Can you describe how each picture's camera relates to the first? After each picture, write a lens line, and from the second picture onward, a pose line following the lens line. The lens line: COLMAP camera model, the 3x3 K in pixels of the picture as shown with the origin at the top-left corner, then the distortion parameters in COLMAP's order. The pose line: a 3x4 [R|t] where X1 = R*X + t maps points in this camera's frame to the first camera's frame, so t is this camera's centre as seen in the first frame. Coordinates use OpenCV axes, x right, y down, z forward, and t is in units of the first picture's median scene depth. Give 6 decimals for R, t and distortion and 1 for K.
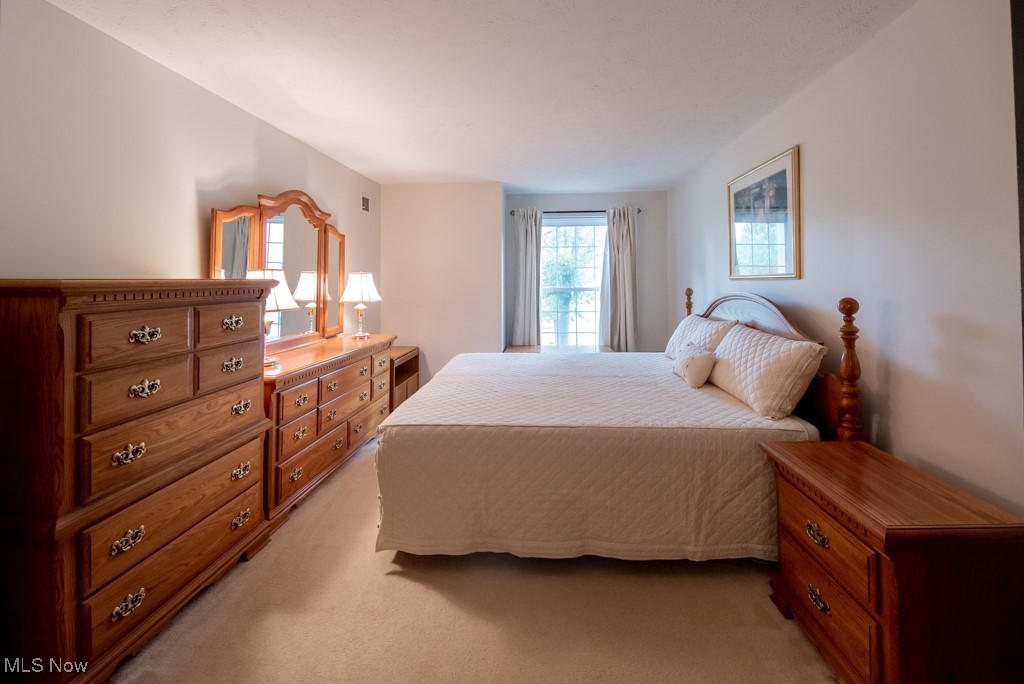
lens RADIAL K [[367.5, 0, 514.9], [0, 367.5, 277.2], [0, 0, 1]] dist [0.008223, -0.006092]
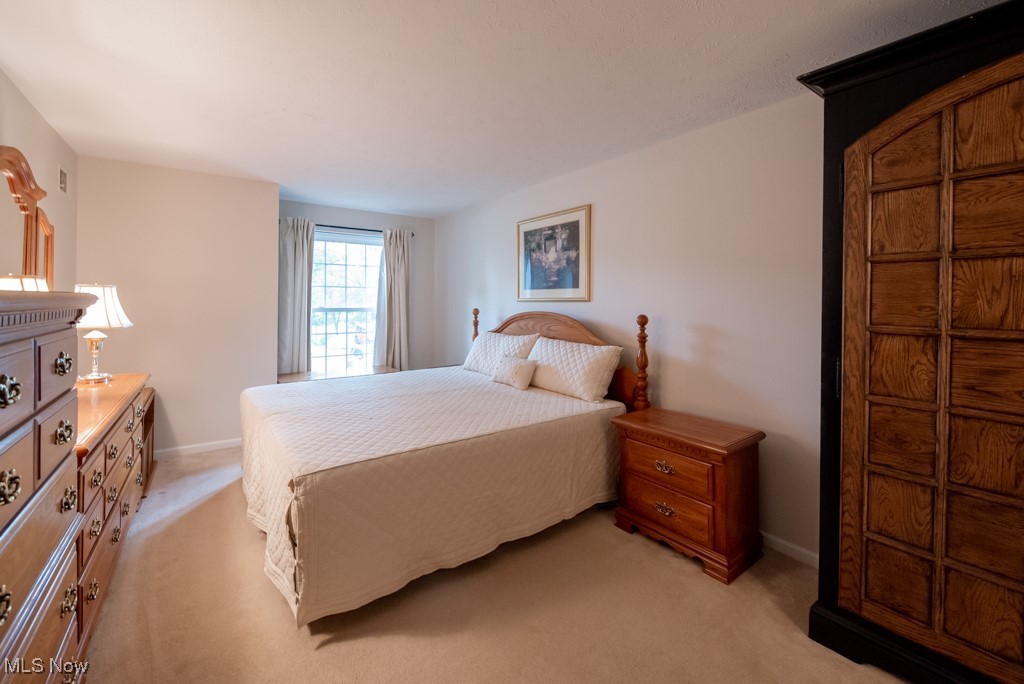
lens RADIAL K [[356.2, 0, 510.7], [0, 356.2, 304.5], [0, 0, 1]] dist [-0.000391, -0.000058]
pose [[0.834537, 0.006509, 0.550914, -0.332318], [-0.016603, 0.999773, 0.013338, 0.003547], [-0.550702, -0.020278, 0.834456, 0.074386]]
